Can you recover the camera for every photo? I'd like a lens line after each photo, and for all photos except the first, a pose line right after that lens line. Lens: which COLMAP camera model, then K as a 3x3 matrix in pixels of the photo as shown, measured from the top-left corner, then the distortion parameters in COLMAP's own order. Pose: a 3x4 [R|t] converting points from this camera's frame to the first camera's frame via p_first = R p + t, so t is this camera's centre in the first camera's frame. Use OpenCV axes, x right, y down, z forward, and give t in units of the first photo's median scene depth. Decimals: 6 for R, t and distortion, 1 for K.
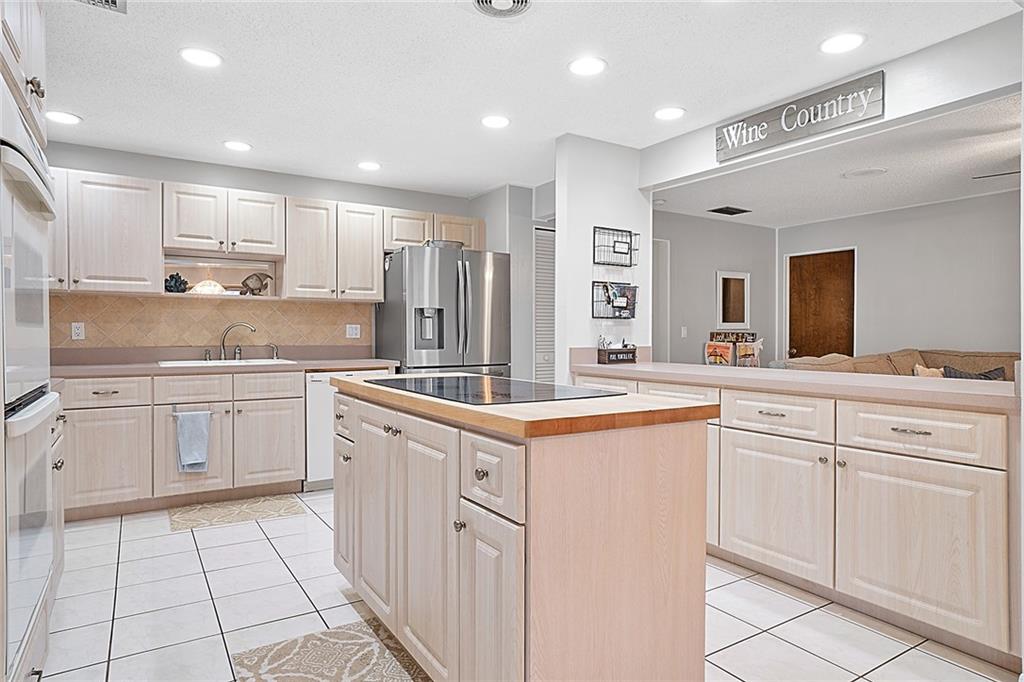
lens RADIAL K [[590.8, 0, 506.4], [0, 590.8, 338.3], [0, 0, 1]] dist [-0.000695, 0.002266]
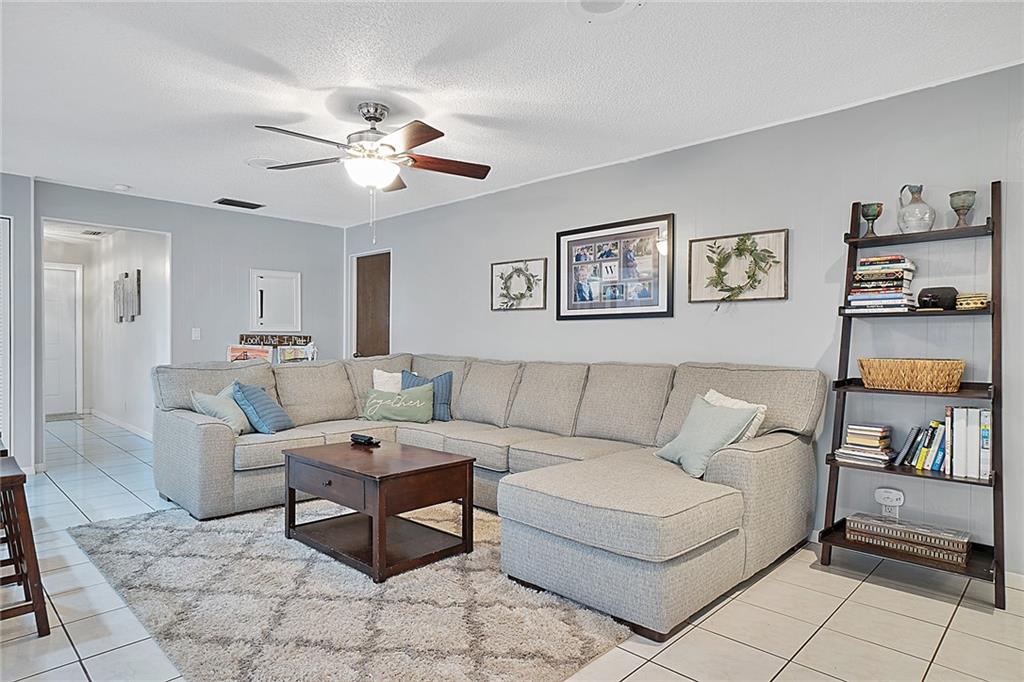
lens RADIAL K [[590.8, 0, 492.1], [0, 590.8, 350.4], [0, 0, 1]] dist [-0.000695, 0.002266]
pose [[0.974888, 0.002936, 0.222675, 0.525558], [-0.005981, 0.999898, 0.012998, 0.000121], [-0.222614, -0.014003, 0.974806, 0.005650]]
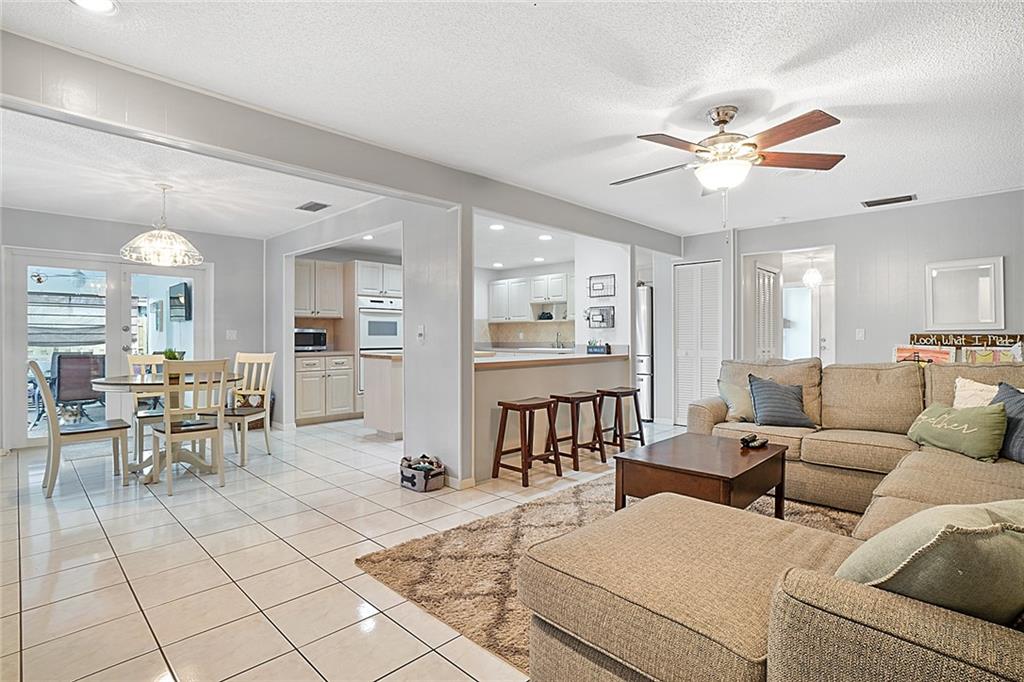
lens RADIAL K [[494.3, 0, 510.1], [0, 494.3, 335.3], [0, 0, 1]] dist [-0.021154, 0.000991]
pose [[0.248602, -0.003944, -0.968598, 0.903477], [-0.005121, 0.999972, -0.005386, -0.001741], [0.968592, 0.006299, 0.248575, 0.237308]]
